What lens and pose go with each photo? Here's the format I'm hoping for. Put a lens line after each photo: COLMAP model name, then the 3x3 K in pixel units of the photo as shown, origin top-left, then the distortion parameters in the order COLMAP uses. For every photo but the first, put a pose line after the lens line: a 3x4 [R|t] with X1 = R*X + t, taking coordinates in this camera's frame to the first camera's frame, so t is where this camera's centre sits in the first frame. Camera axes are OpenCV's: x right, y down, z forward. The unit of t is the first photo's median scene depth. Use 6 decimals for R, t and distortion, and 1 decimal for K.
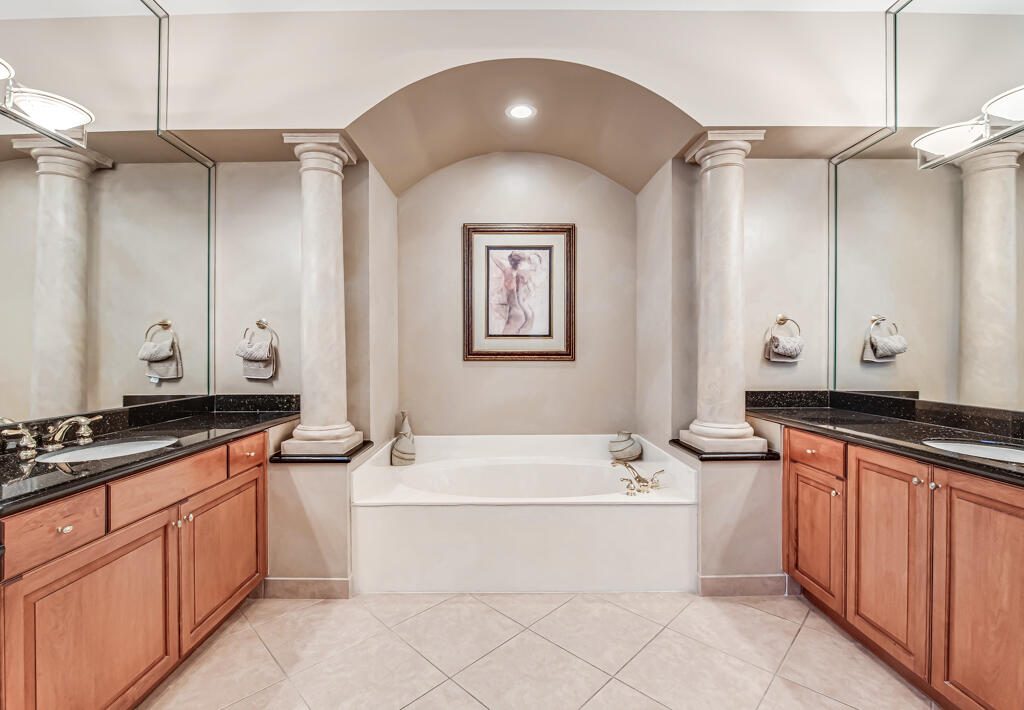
lens RADIAL K [[471.5, 0, 496.9], [0, 471.5, 345.0], [0, 0, 1]] dist [-0.011402, -0.003009]
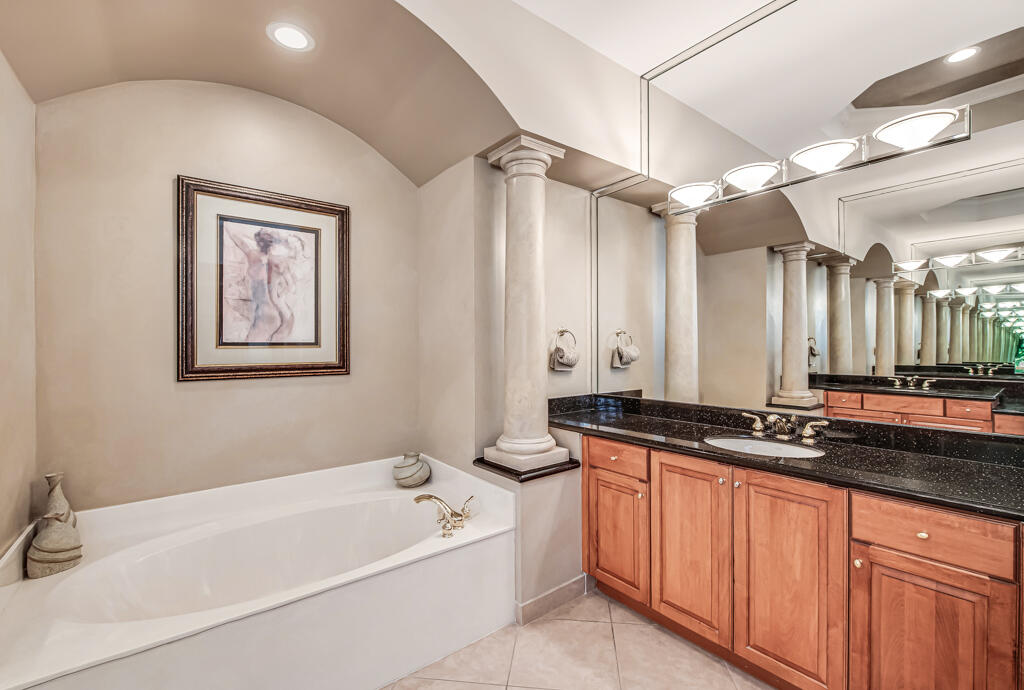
lens RADIAL K [[440.7, 0, 518.0], [0, 440.7, 341.1], [0, 0, 1]] dist [-0.009828, -0.002386]
pose [[0.775658, -0.000029, 0.631153, -0.114242], [-0.003231, 0.999987, 0.004017, -0.036510], [-0.631145, -0.005155, 0.775648, 0.288063]]
